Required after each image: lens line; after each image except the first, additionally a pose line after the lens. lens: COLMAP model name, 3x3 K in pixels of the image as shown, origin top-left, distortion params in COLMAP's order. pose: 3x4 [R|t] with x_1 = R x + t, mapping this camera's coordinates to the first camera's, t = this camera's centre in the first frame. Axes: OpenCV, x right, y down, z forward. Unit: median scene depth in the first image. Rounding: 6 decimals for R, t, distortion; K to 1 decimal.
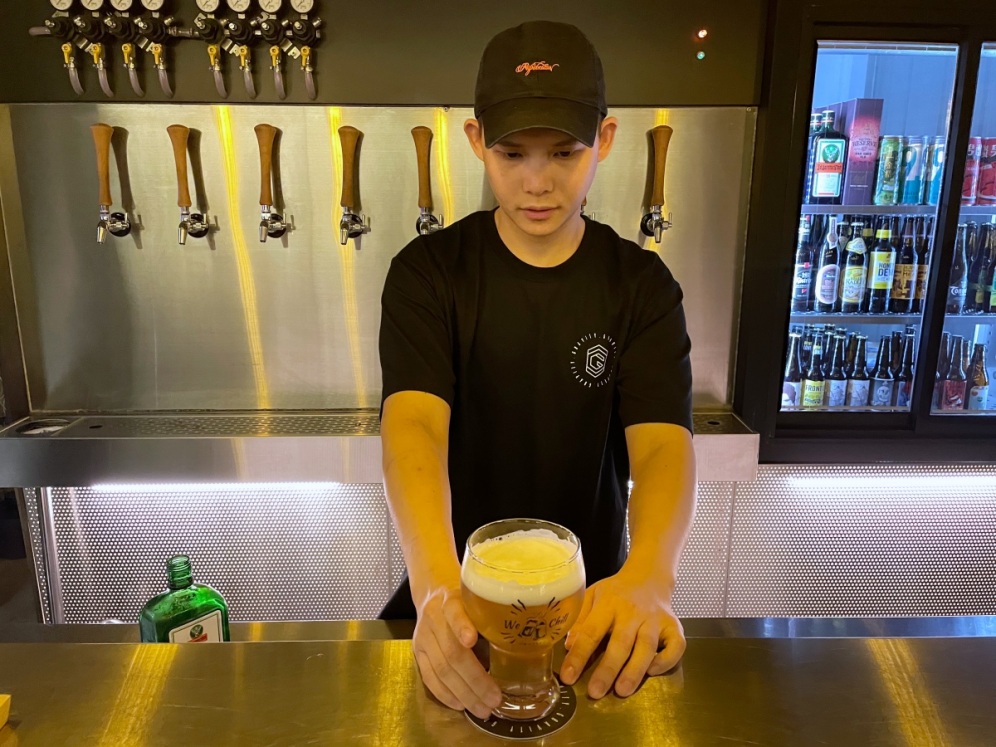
lens RADIAL K [[763.6, 0, 495.7], [0, 763.6, 375.7], [0, 0, 1]] dist [0.047076, -0.057204]
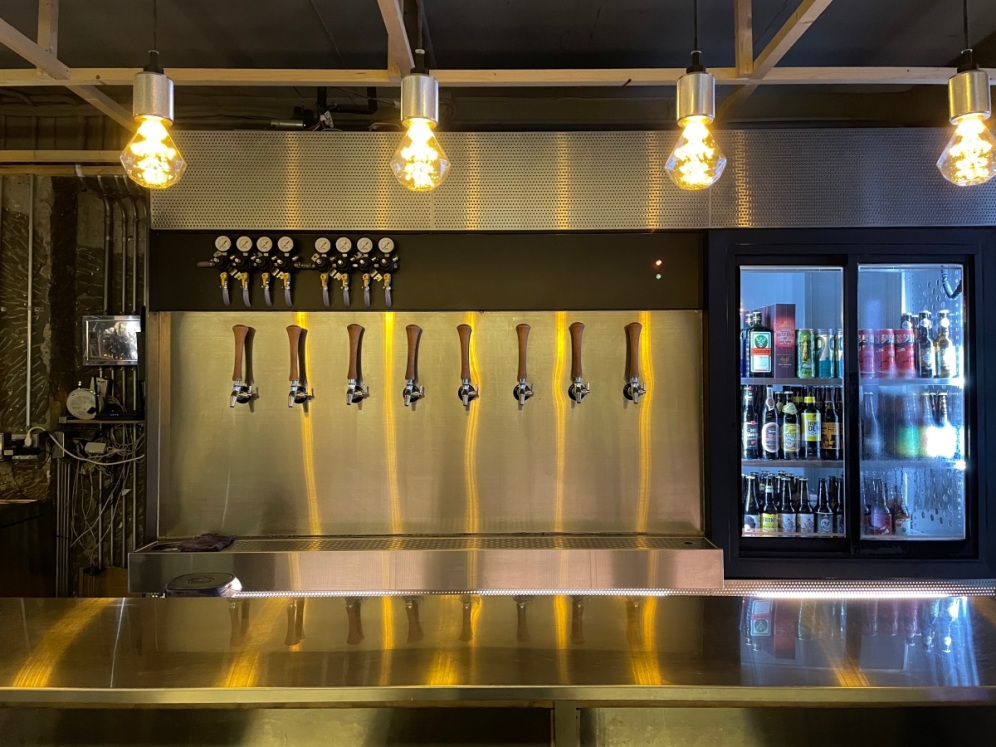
lens RADIAL K [[763.6, 0, 498.1], [0, 763.6, 372.0], [0, 0, 1]] dist [0.047076, -0.057204]
pose [[0.999886, -0.006042, -0.013810, -0.013341], [0.002435, 0.968865, -0.247578, 0.098988], [0.014876, 0.247517, 0.968769, -0.310991]]
